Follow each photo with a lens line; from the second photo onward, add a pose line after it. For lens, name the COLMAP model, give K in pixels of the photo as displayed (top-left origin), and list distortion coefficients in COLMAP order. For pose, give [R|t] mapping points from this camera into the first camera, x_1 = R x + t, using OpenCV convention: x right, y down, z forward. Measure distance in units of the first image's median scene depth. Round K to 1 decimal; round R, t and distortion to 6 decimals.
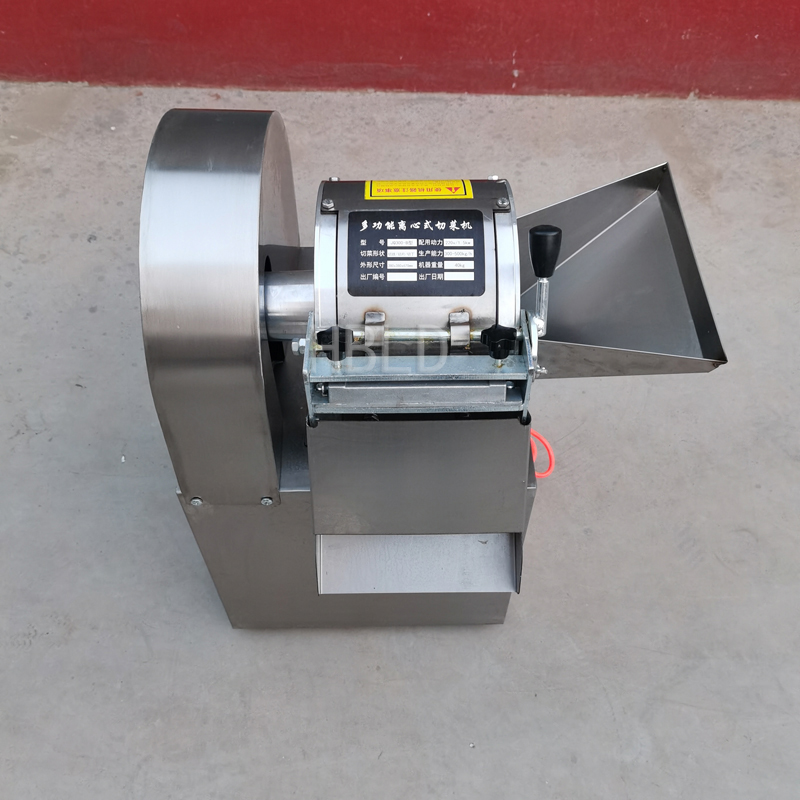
lens RADIAL K [[830.5, 0, 405.8], [0, 830.5, 404.9], [0, 0, 1]] dist [0.059128, -0.106644]
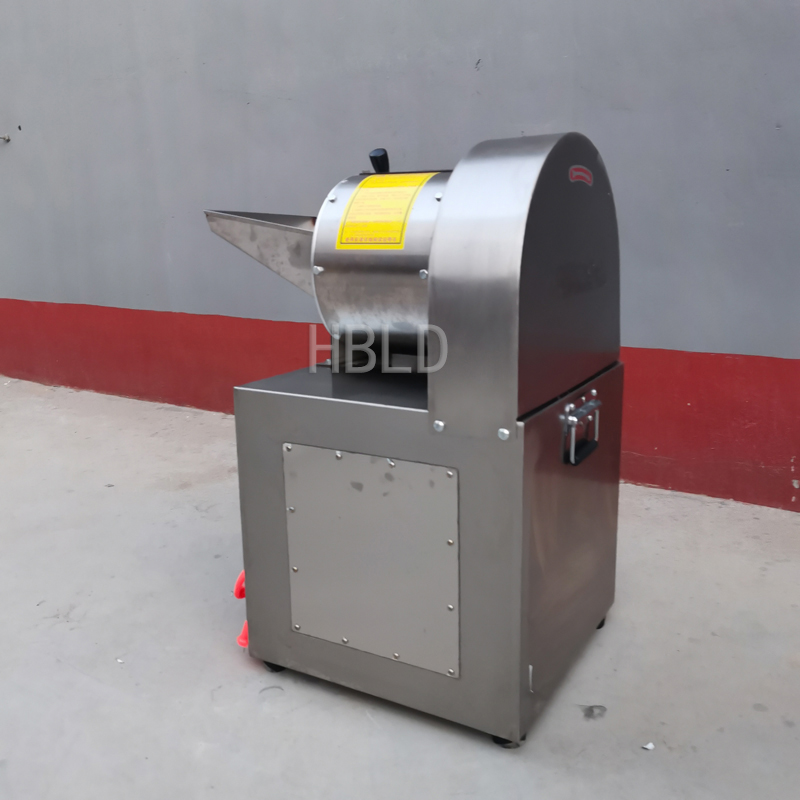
lens RADIAL K [[832.6, 0, 404.0], [0, 832.6, 392.0], [0, 0, 1]] dist [0.061415, -0.021205]
pose [[0.851672, 0.091476, -0.516029, 0.228679], [-0.406073, 0.737640, -0.539437, 0.144473], [0.331298, 0.668969, 0.665374, 0.266030]]
